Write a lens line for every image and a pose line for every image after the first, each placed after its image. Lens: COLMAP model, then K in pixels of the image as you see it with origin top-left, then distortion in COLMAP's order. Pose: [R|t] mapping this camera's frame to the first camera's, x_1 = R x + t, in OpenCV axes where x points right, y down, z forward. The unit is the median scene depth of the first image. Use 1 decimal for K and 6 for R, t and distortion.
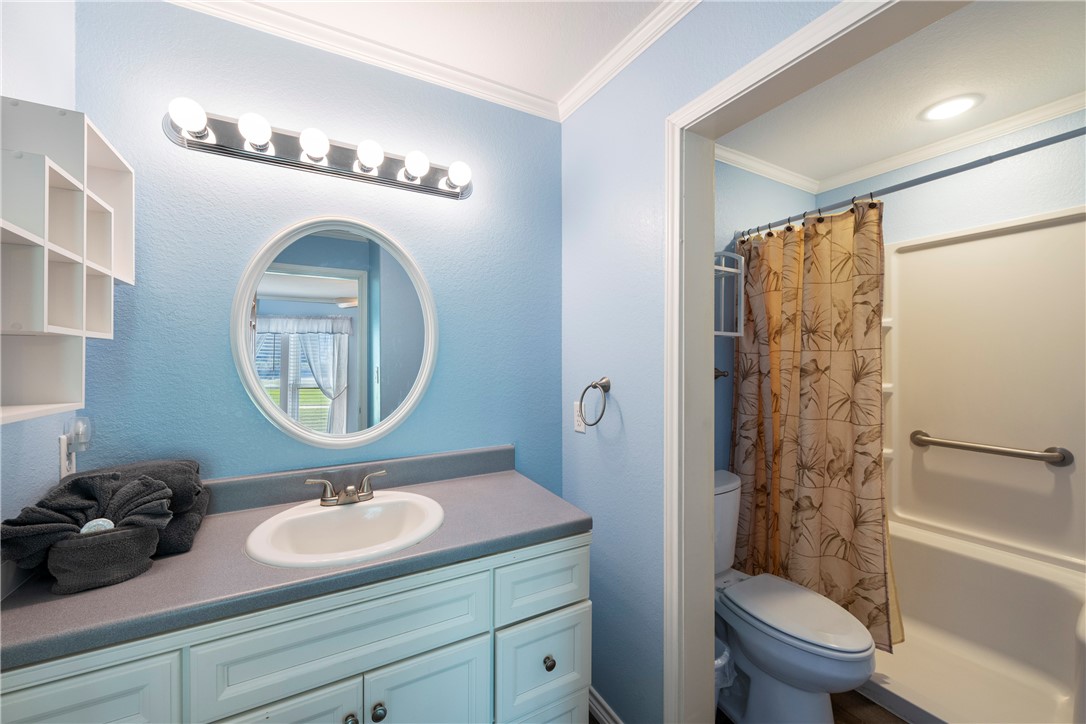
lens RADIAL K [[429.0, 0, 543.5], [0, 429.0, 361.0], [0, 0, 1]] dist [0.002538, -0.001125]
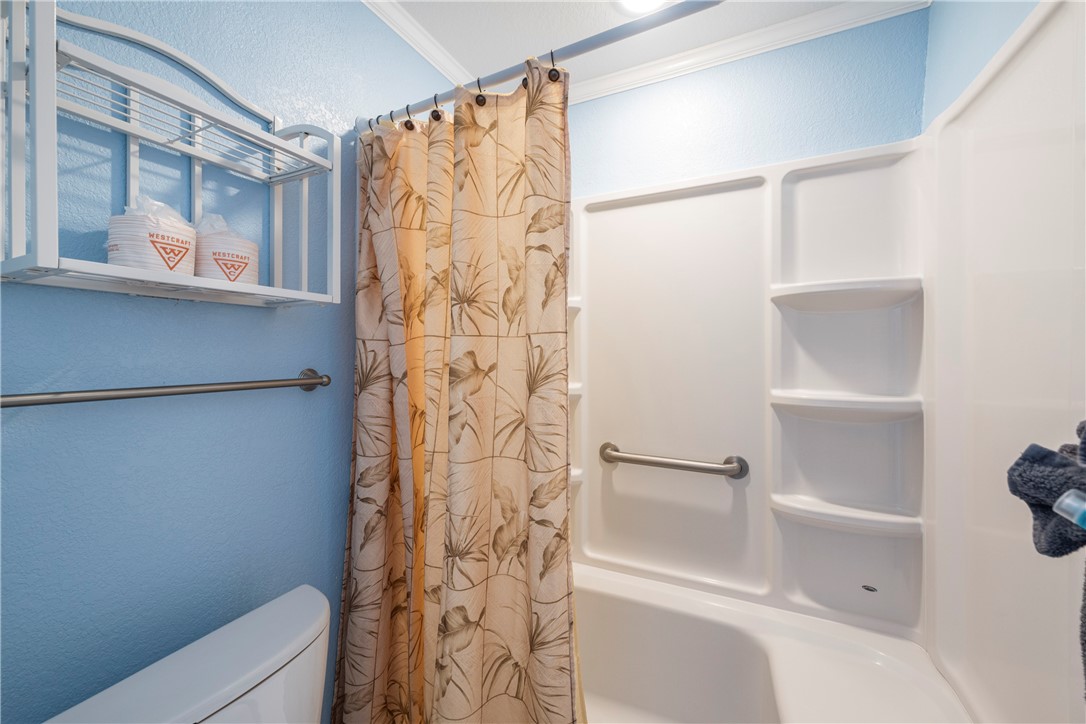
lens RADIAL K [[429.0, 0, 541.7], [0, 429.0, 355.5], [0, 0, 1]] dist [0.002538, -0.001125]
pose [[0.829272, -0.006993, 0.558802, 0.441498], [0.003020, 0.999963, 0.008032, -0.003098], [-0.558838, -0.004973, 0.829262, 0.548026]]
